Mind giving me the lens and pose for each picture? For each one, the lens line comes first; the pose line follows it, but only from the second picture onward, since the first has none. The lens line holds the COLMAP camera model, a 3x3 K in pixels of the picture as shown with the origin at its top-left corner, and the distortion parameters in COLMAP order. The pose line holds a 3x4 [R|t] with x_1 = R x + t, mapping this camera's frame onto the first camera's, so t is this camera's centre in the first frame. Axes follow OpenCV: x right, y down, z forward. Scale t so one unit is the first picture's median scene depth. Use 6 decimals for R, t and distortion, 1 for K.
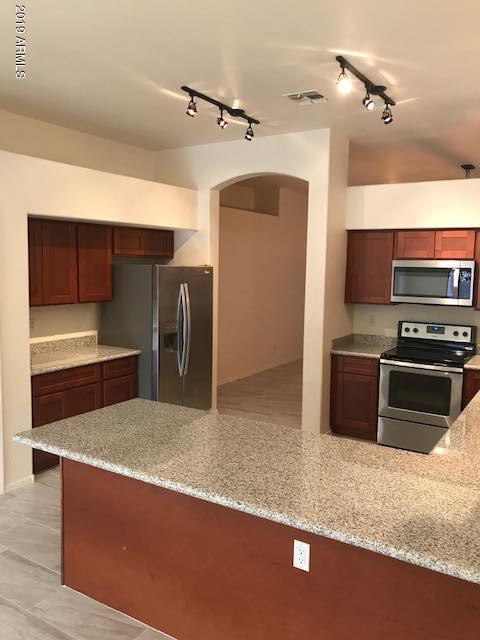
lens RADIAL K [[532.8, 0, 238.7], [0, 532.8, 317.9], [0, 0, 1]] dist [0.011340, -0.000133]
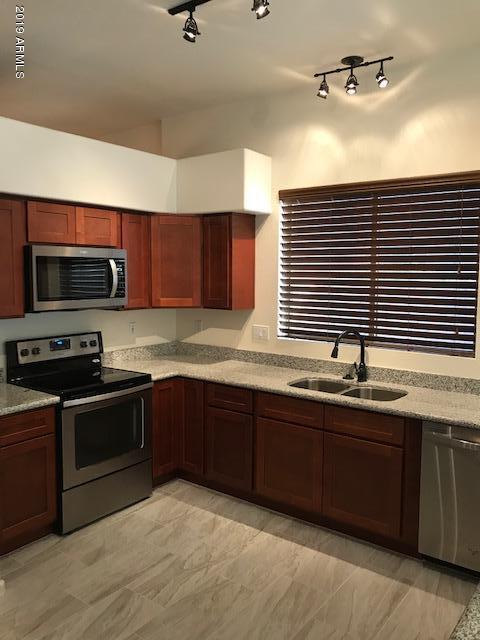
lens RADIAL K [[525.1, 0, 244.9], [0, 525.1, 307.7], [0, 0, 1]] dist [0.008450, 0.000960]
pose [[0.066487, -0.083801, 0.994262, -0.317639], [0.096417, 0.992343, 0.077192, -0.058820], [-0.993118, 0.090732, 0.074058, 0.713711]]
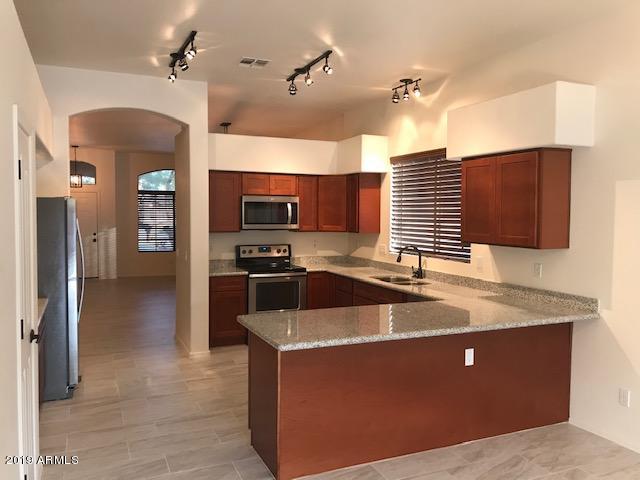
lens RADIAL K [[532.8, 0, 320.0], [0, 532.8, 240.0], [0, 0, 1]] dist [0.011340, -0.000133]
pose [[0.556025, -0.053373, 0.829450, -0.652165], [0.087291, 0.996167, 0.005585, 0.003217], [-0.826569, 0.069298, 0.558553, 0.160670]]
